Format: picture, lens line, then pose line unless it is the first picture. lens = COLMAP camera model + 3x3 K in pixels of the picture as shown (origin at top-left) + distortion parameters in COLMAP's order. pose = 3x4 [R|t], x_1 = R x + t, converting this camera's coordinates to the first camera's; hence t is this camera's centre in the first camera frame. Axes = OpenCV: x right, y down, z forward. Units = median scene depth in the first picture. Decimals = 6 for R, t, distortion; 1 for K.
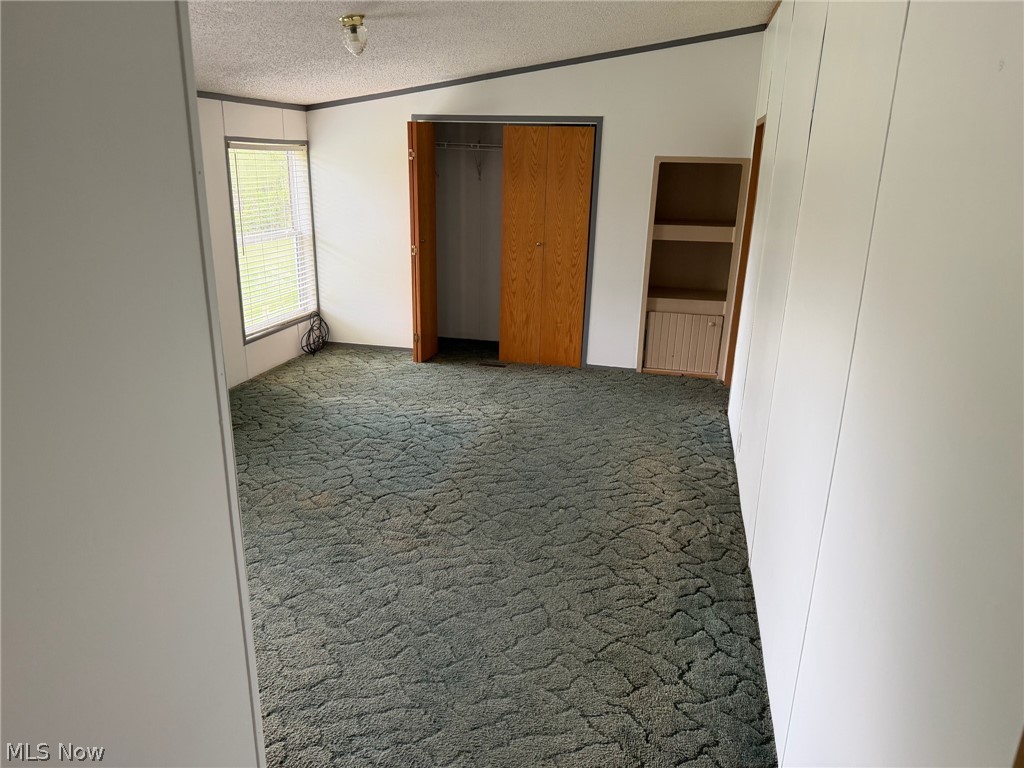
lens RADIAL K [[722.0, 0, 513.6], [0, 722.0, 385.1], [0, 0, 1]] dist [0.024280, -0.022344]
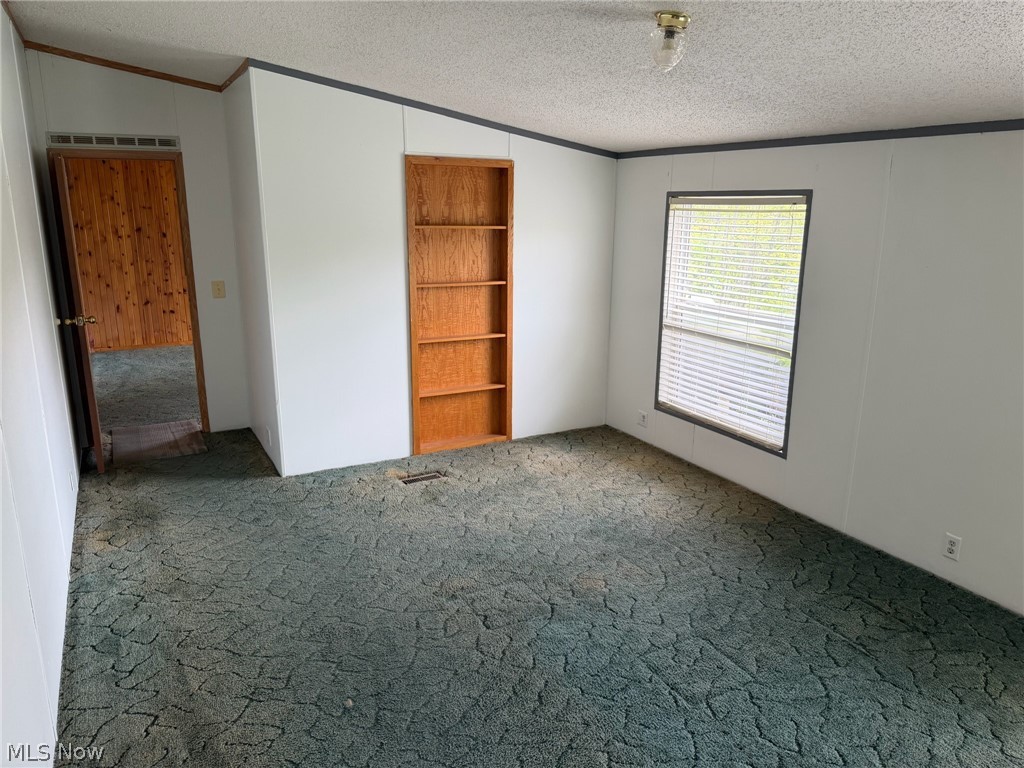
lens RADIAL K [[722.0, 0, 515.8], [0, 722.0, 382.9], [0, 0, 1]] dist [0.024280, -0.022344]
pose [[-0.744582, 0.138889, -0.652922, 0.397668], [-0.217842, 0.874009, 0.434342, -0.479634], [0.630985, 0.465637, -0.620515, 1.538138]]
